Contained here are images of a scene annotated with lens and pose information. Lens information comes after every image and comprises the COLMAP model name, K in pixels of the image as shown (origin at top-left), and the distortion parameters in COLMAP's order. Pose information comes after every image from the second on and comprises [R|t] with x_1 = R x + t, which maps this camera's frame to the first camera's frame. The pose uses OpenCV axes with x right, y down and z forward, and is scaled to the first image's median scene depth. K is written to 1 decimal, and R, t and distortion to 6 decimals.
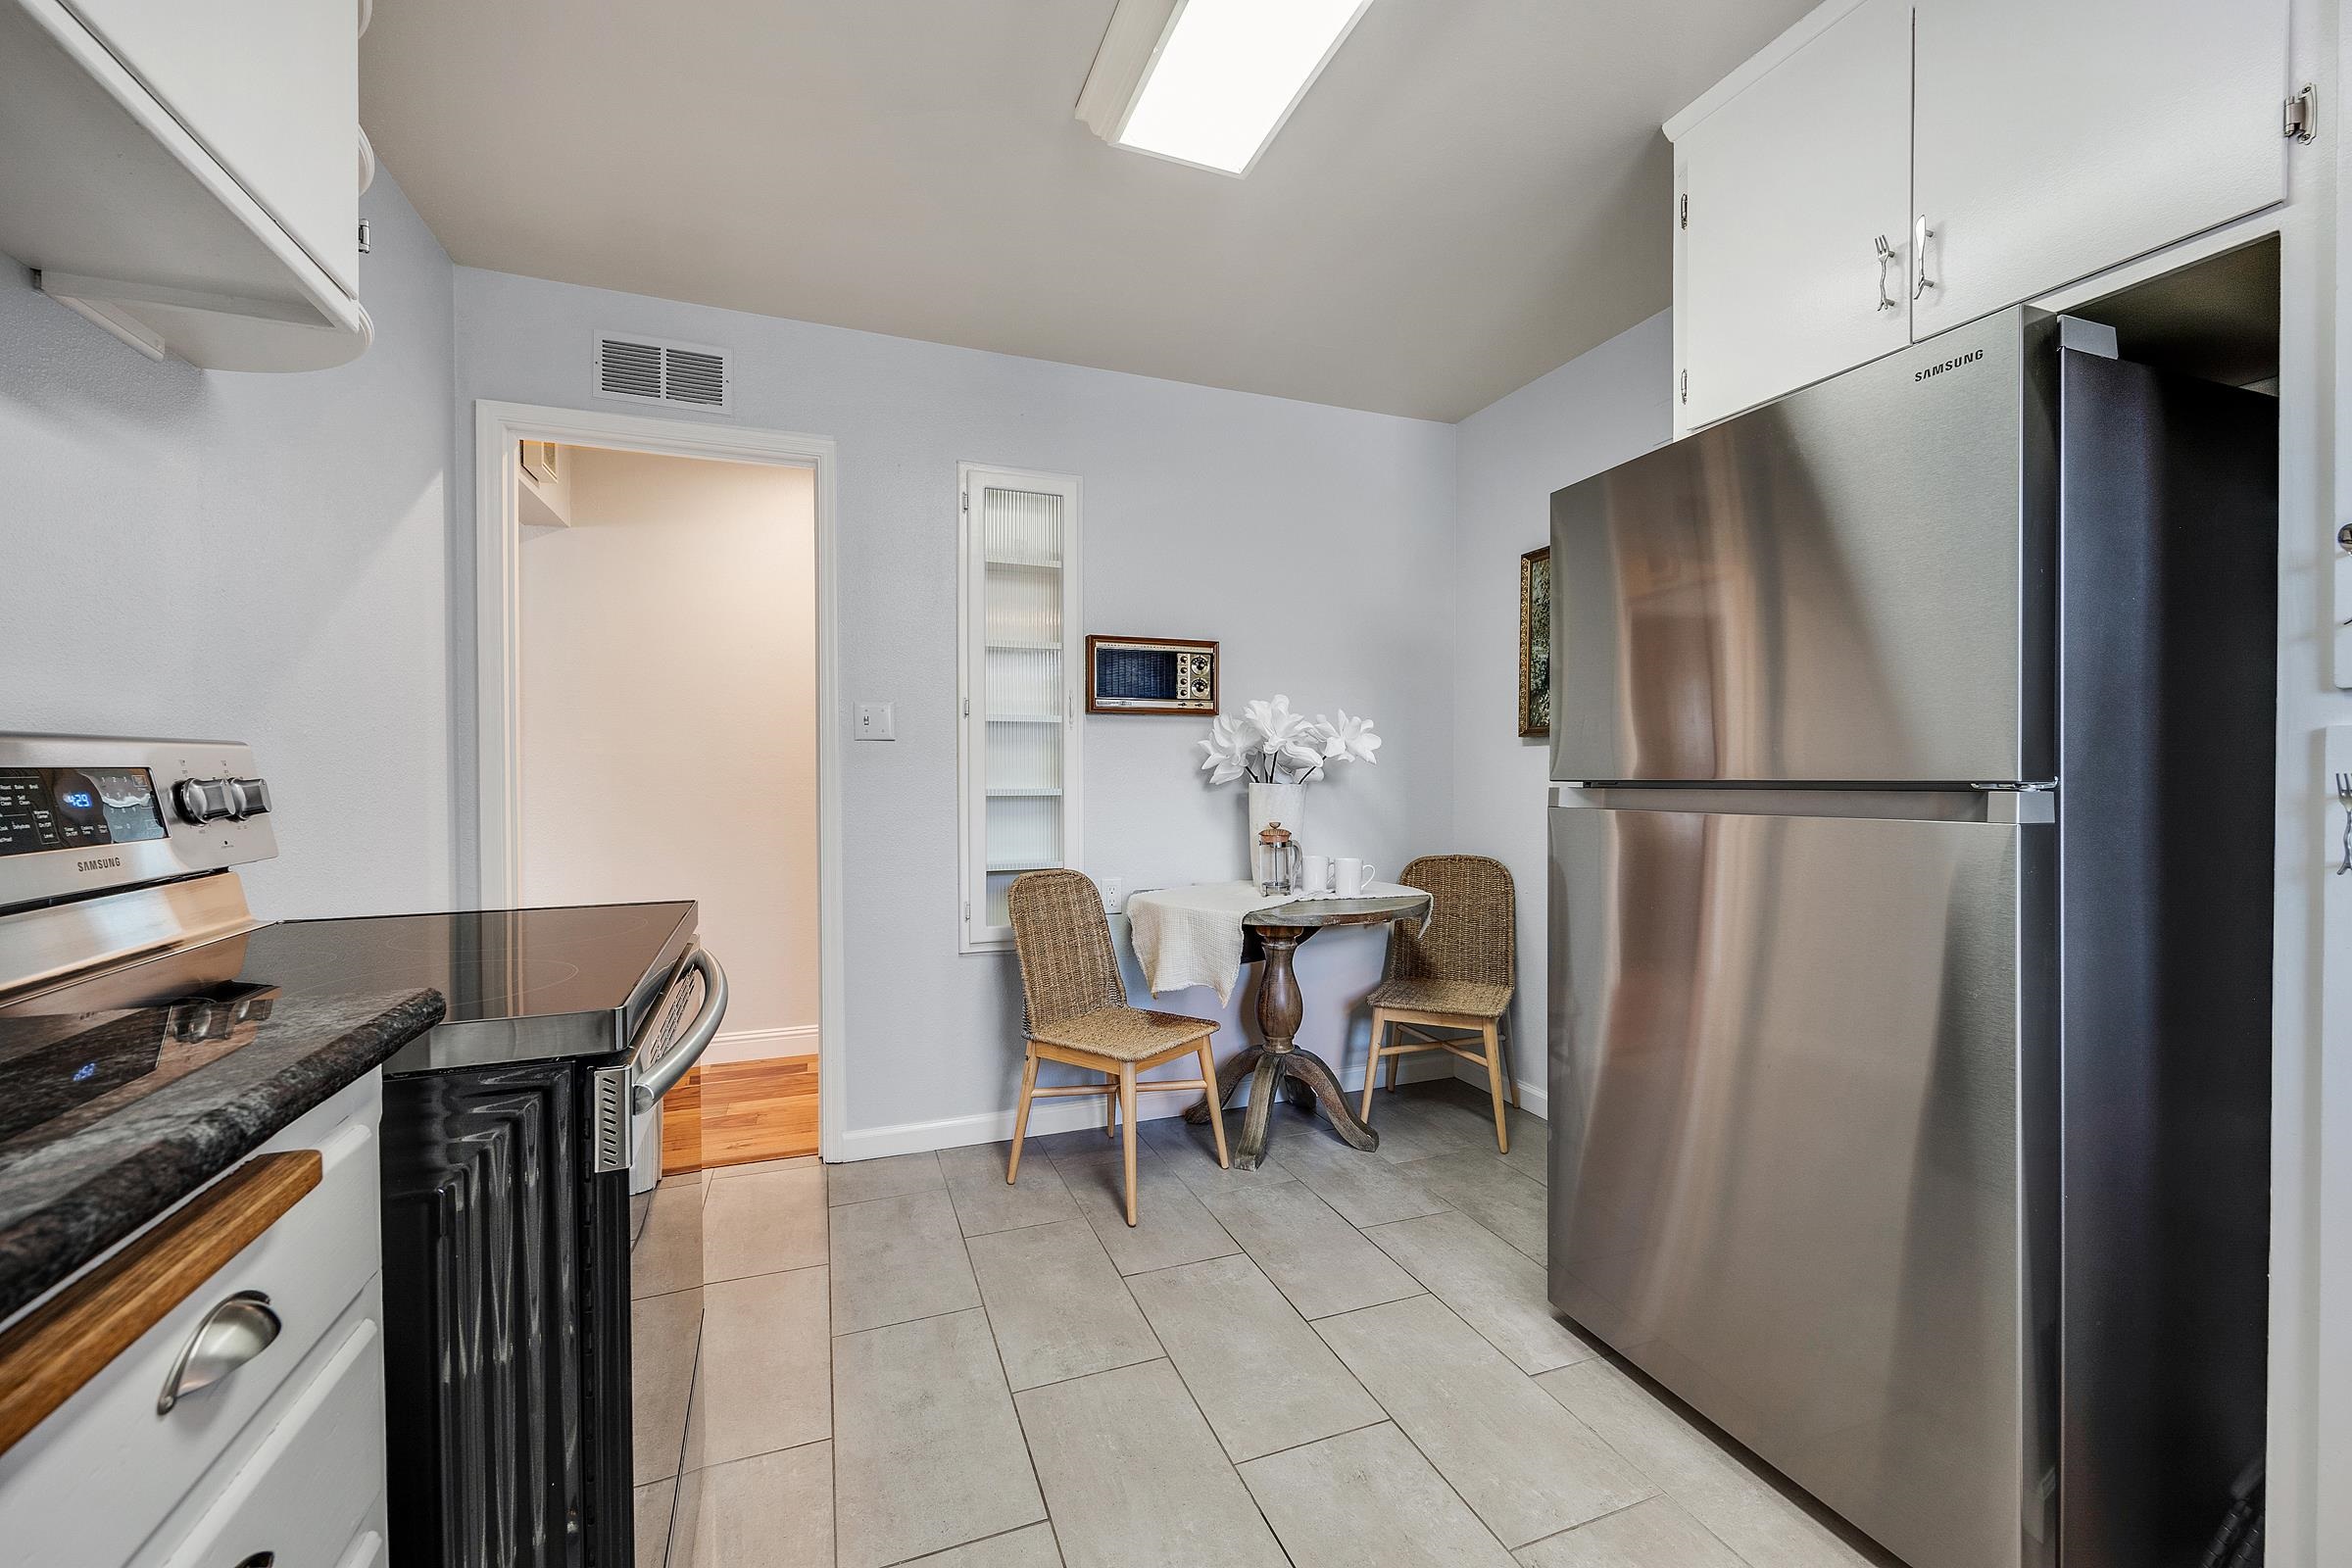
lens RADIAL K [[939.7, 0, 1173.6], [0, 939.7, 777.6], [0, 0, 1]] dist [-0.006681, 0.000074]
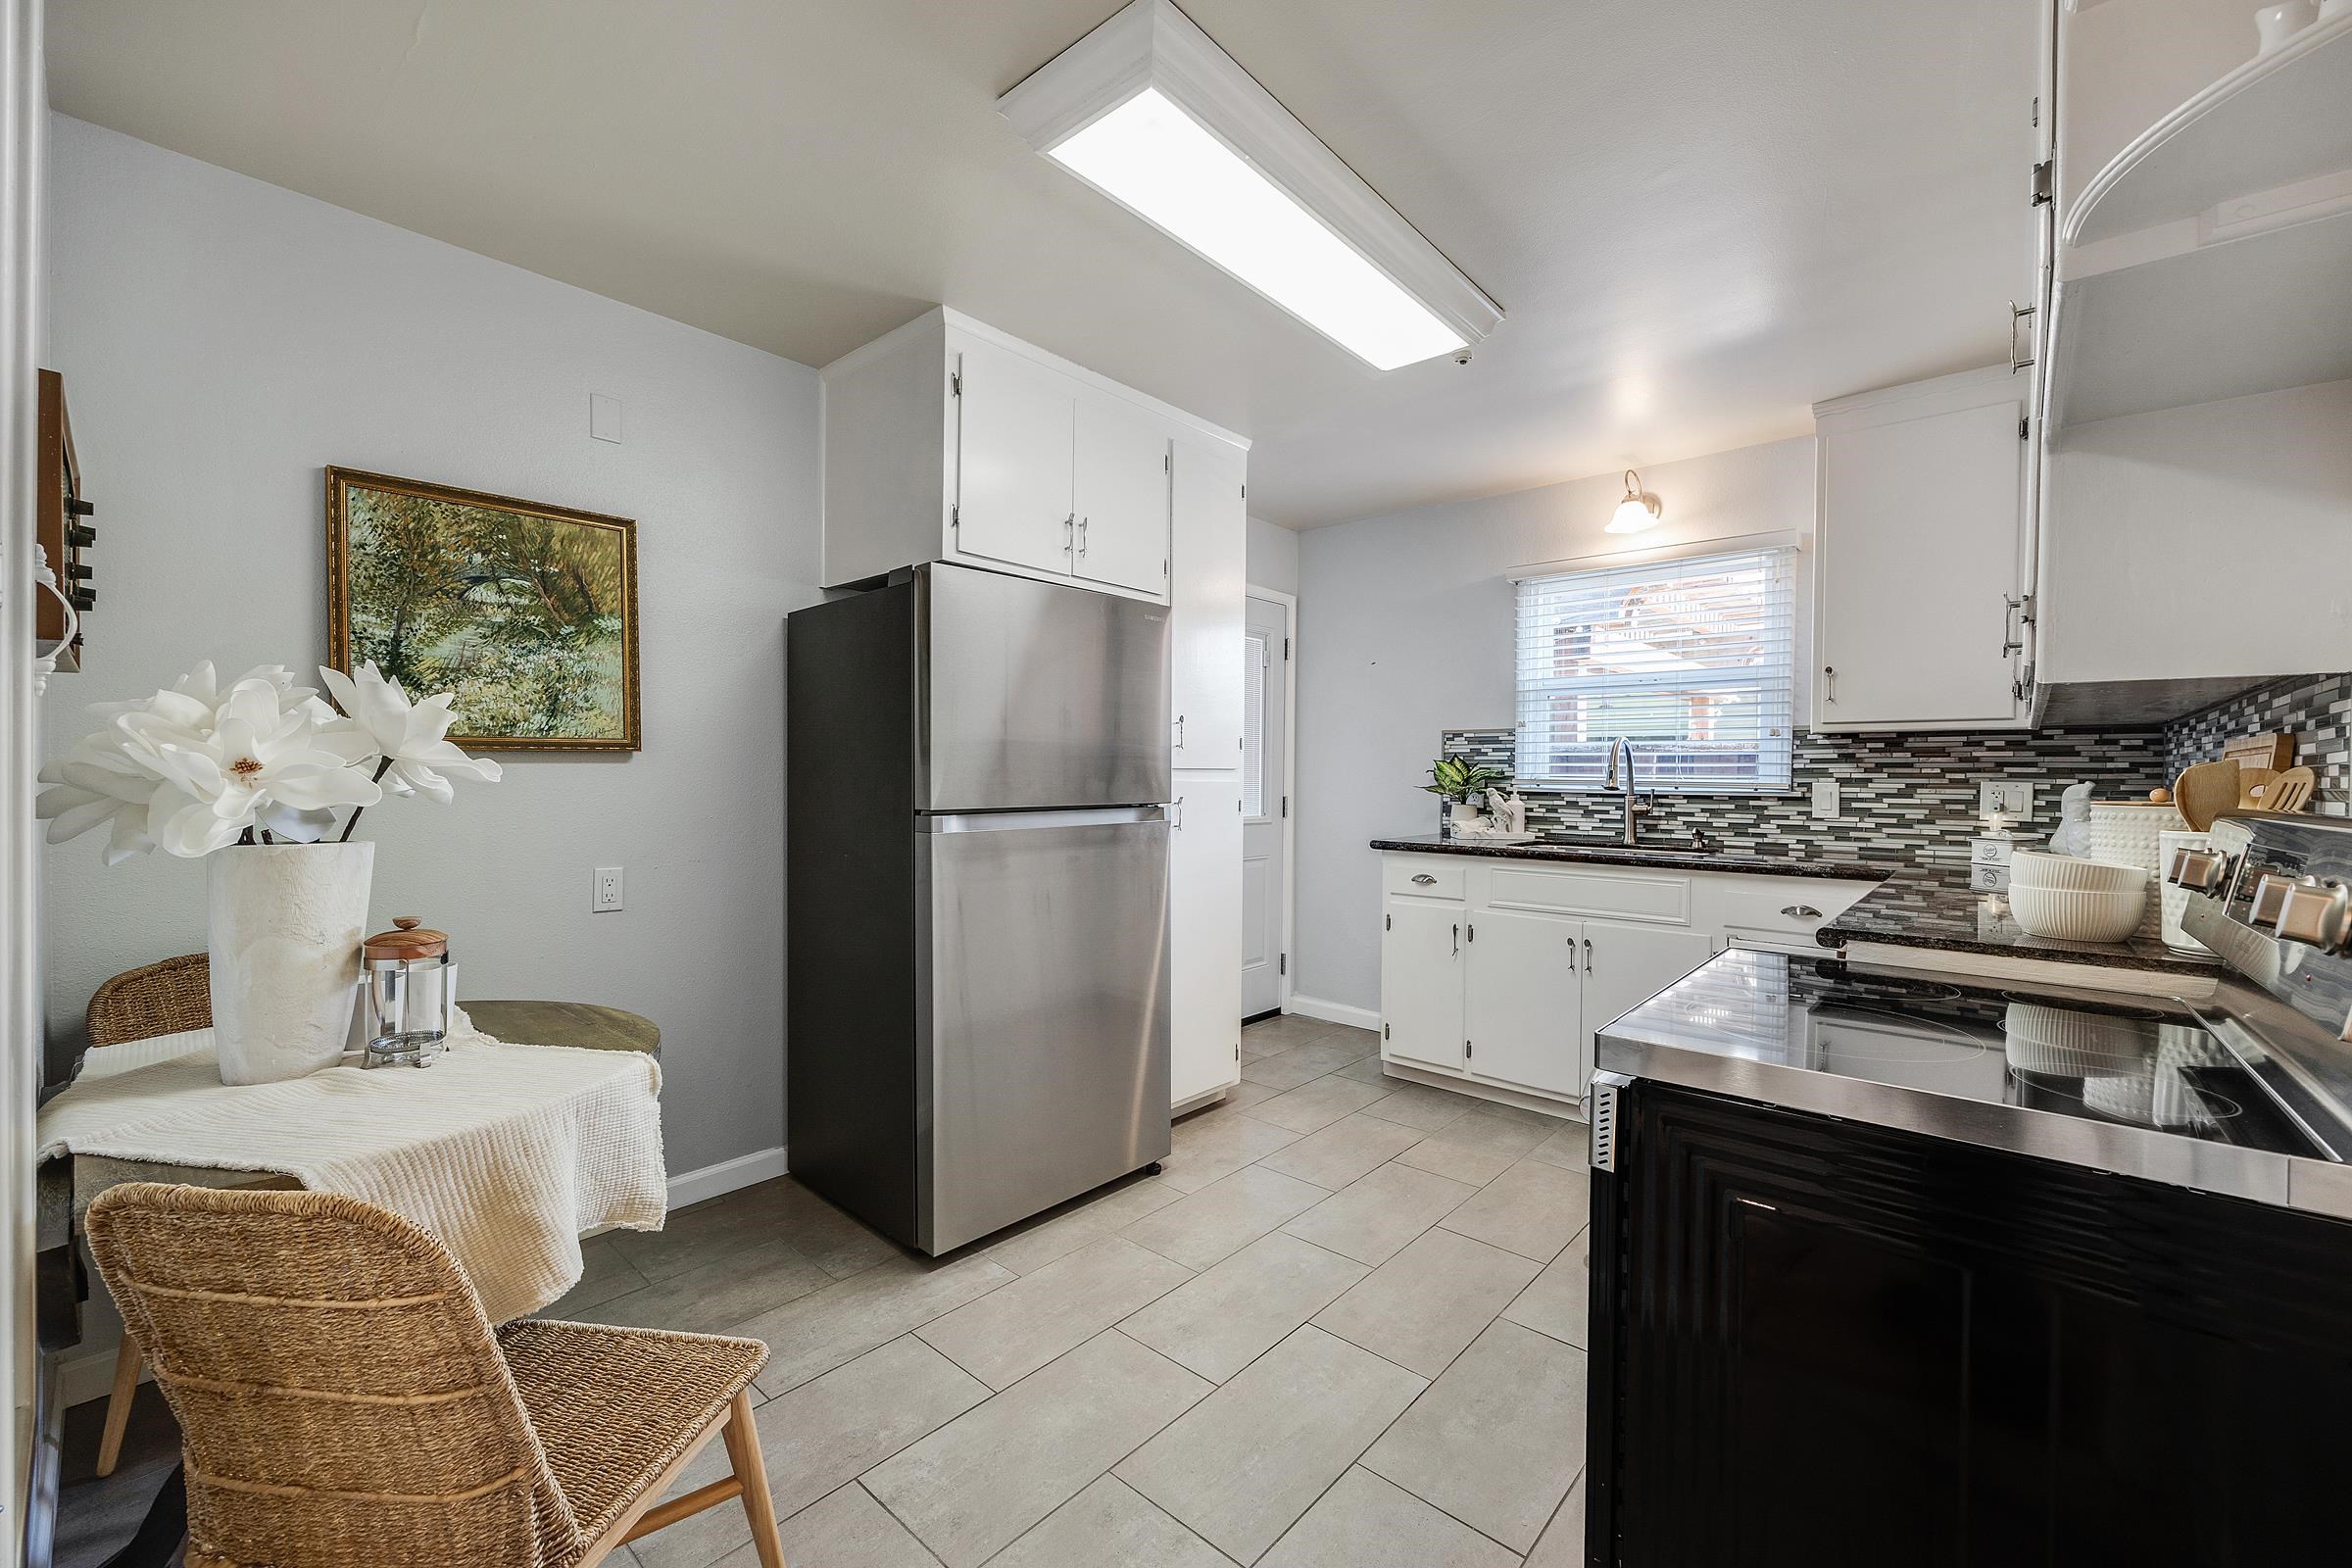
lens RADIAL K [[939.7, 0, 1197.1], [0, 939.7, 784.9], [0, 0, 1]] dist [-0.006681, 0.000074]
pose [[-0.469303, -0.014930, 0.882911, -0.809689], [-0.000785, 0.999864, 0.016490, -0.049759], [-0.883037, 0.007046, -0.469251, 1.317802]]
